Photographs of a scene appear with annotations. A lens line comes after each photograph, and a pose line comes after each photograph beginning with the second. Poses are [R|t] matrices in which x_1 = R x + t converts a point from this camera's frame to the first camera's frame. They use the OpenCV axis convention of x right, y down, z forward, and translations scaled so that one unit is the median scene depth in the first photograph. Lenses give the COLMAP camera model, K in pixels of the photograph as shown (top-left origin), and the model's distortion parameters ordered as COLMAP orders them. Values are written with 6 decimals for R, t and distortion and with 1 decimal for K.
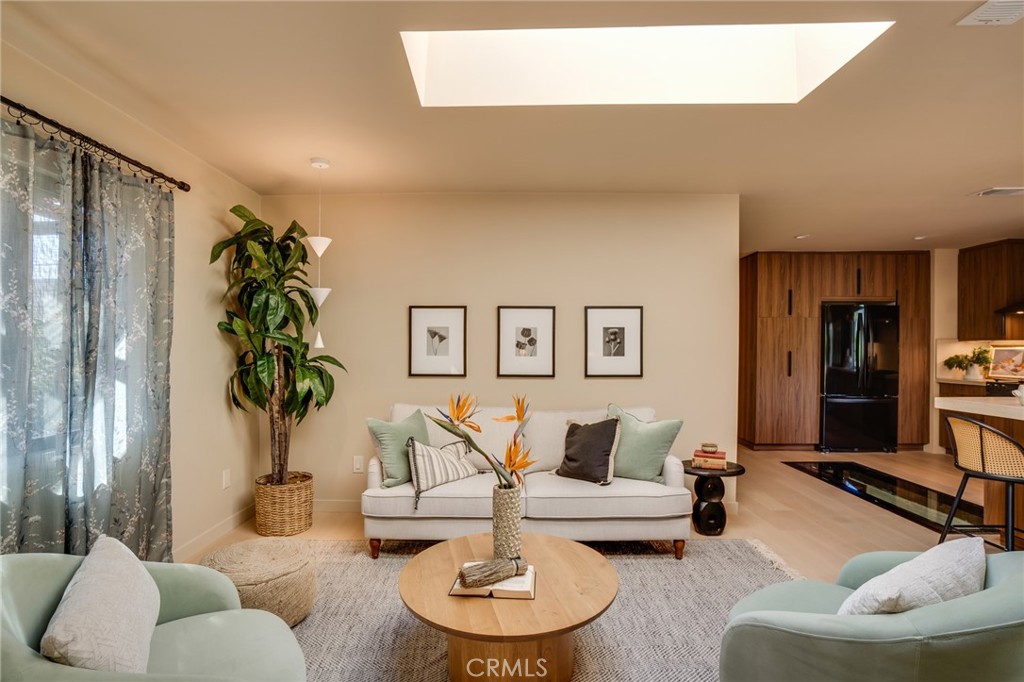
lens RADIAL K [[494.8, 0, 507.4], [0, 494.8, 354.0], [0, 0, 1]] dist [-0.060951, 0.028163]
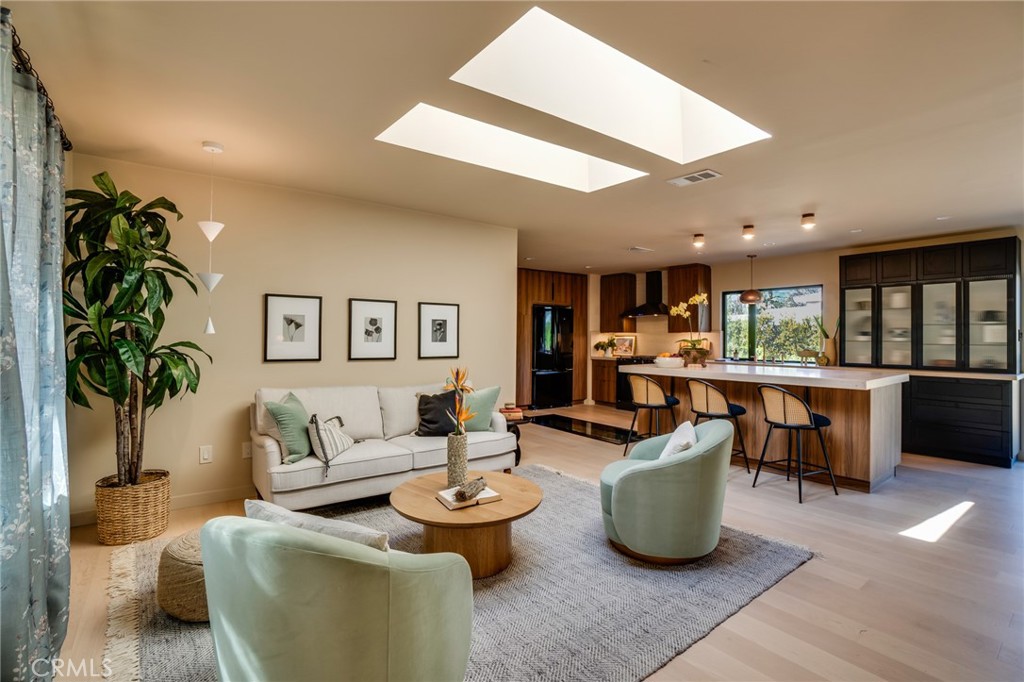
lens RADIAL K [[472.4, 0, 510.2], [0, 472.4, 337.1], [0, 0, 1]] dist [-0.061728, 0.023421]
pose [[0.791411, 0.005308, 0.611261, -0.388423], [0.000793, 0.999953, -0.009710, 0.003600], [-0.611284, 0.008170, 0.791369, -0.086010]]
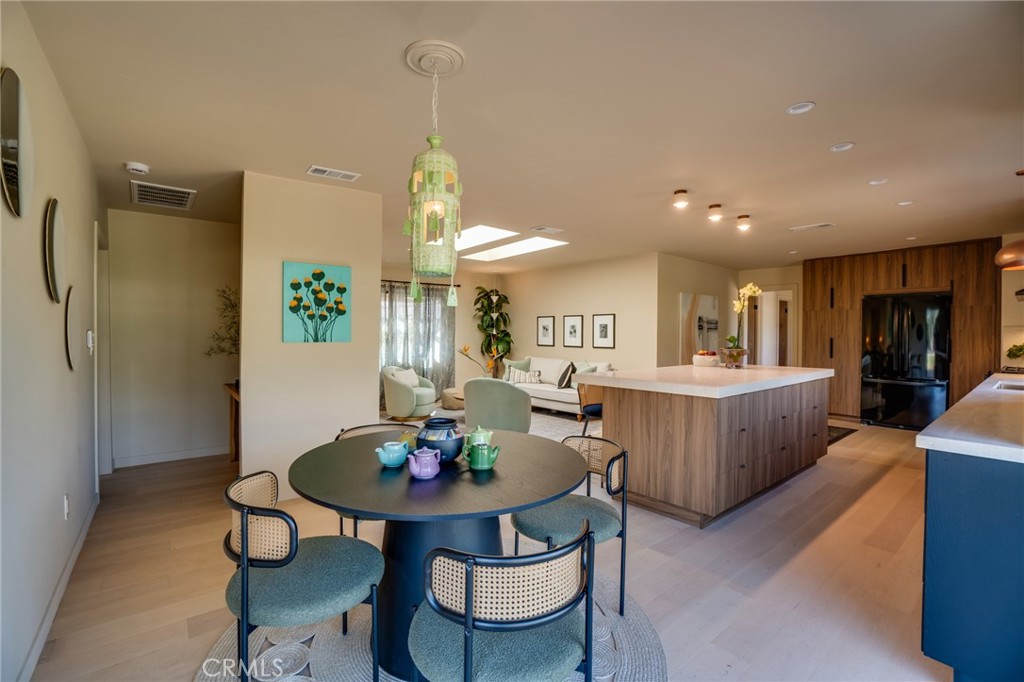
lens RADIAL K [[448.6, 0, 512.0], [0, 448.6, 341.0], [0, 0, 1]] dist [-0.060438, 0.018657]
pose [[0.644209, 0.014500, -0.764712, 1.415891], [-0.012186, 0.999888, 0.008694, 0.005156], [0.764752, 0.003718, 0.644314, -0.522161]]
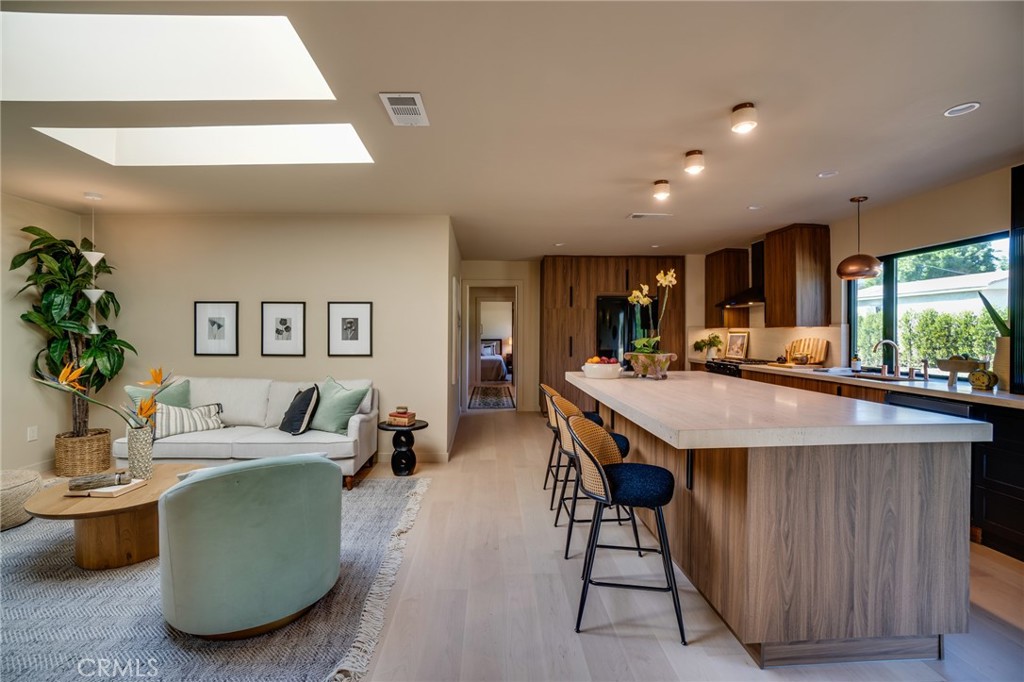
lens RADIAL K [[448.6, 0, 512.0], [0, 448.6, 341.0], [0, 0, 1]] dist [-0.060438, 0.018657]
pose [[0.998459, 0.001029, 0.055478, 0.575798], [-0.001414, 0.999975, 0.006899, -0.002069], [-0.055470, -0.006966, 0.998436, -0.198429]]
